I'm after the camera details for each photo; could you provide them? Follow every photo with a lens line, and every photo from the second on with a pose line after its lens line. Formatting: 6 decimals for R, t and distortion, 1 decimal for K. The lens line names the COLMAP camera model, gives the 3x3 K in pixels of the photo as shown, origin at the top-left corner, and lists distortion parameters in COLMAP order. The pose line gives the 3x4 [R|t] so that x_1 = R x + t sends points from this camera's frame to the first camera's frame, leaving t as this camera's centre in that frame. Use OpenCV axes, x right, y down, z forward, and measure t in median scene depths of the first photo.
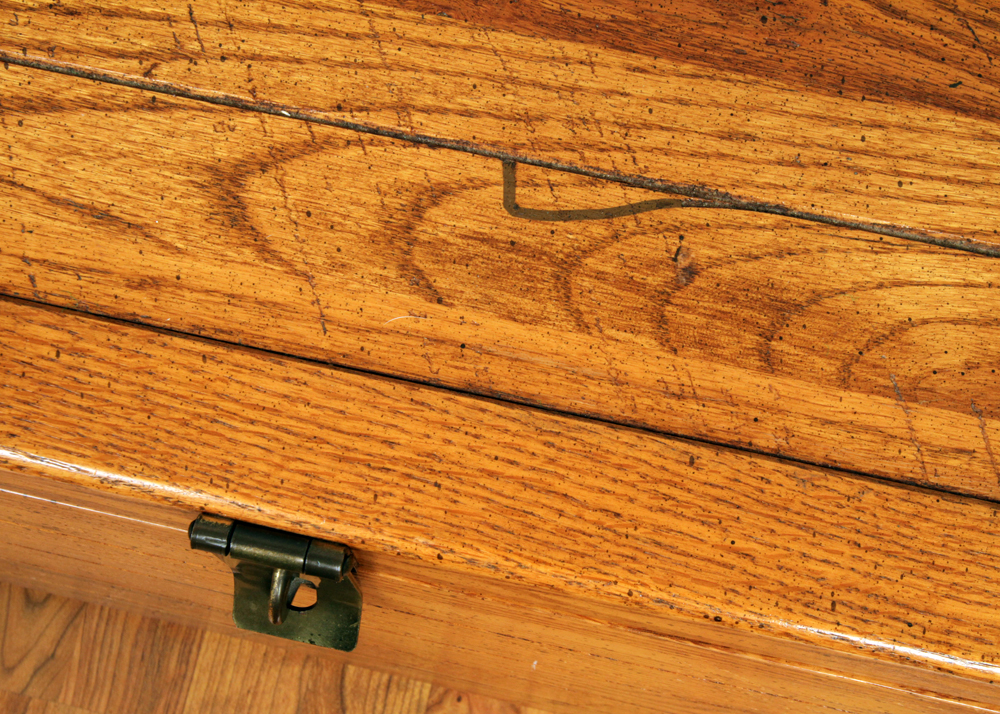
lens RADIAL K [[1493.1, 0, 491.3], [0, 1493.1, 357.3], [0, 0, 1]] dist [-0.026987, 0.000000]
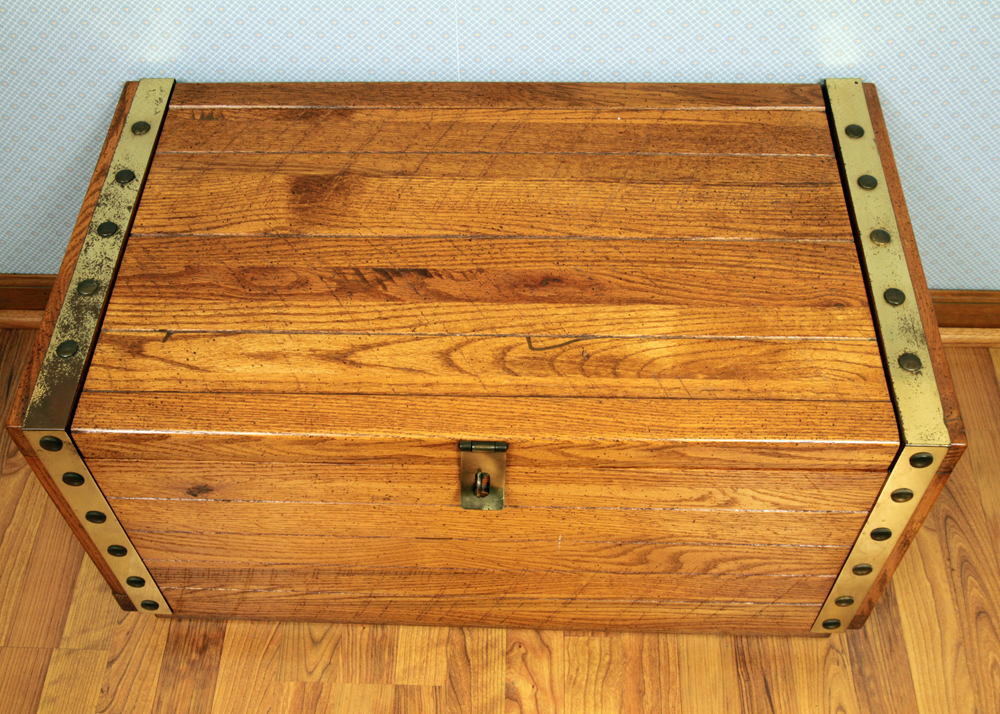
lens RADIAL K [[1126.5, 0, 498.6], [0, 1126.5, 356.6], [0, 0, 1]] dist [-0.042786, 0.000000]
pose [[0.981131, -0.151934, 0.119578, -0.362322], [0.183609, 0.925951, -0.330005, 0.732762], [-0.060585, 0.345734, 0.936375, -1.344032]]
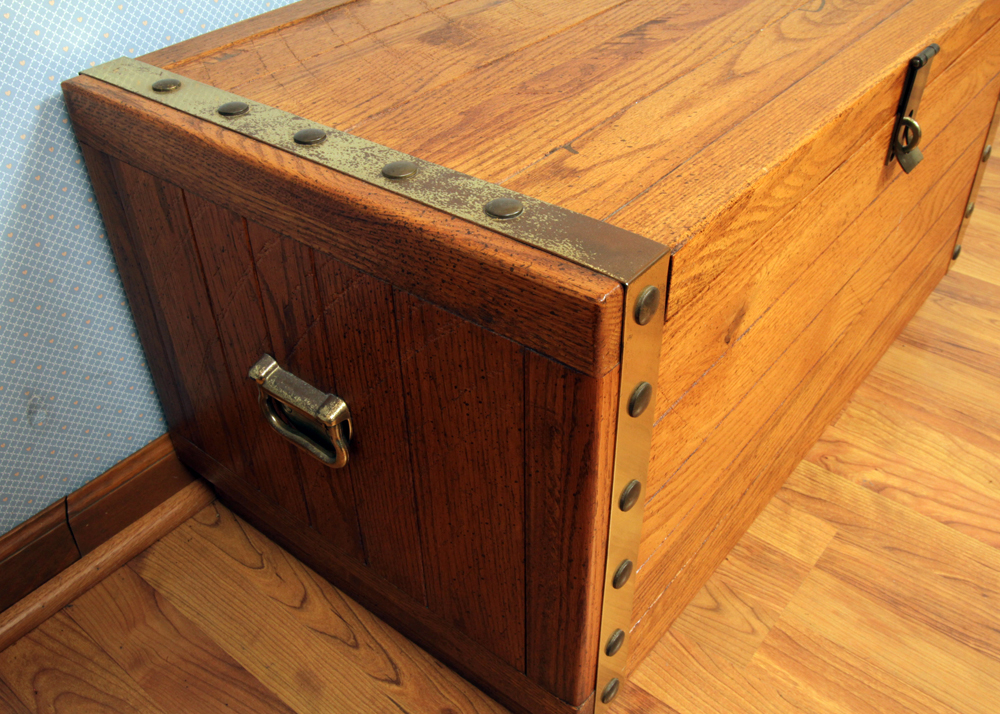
lens RADIAL K [[913.0, 0, 497.7], [0, 913.0, 357.2], [0, 0, 1]] dist [-0.057336, 0.000000]
pose [[0.445939, -0.546016, 0.709229, -1.931813], [0.859607, 0.482073, -0.169357, -0.007794], [-0.249429, 0.685180, 0.684334, 0.397902]]
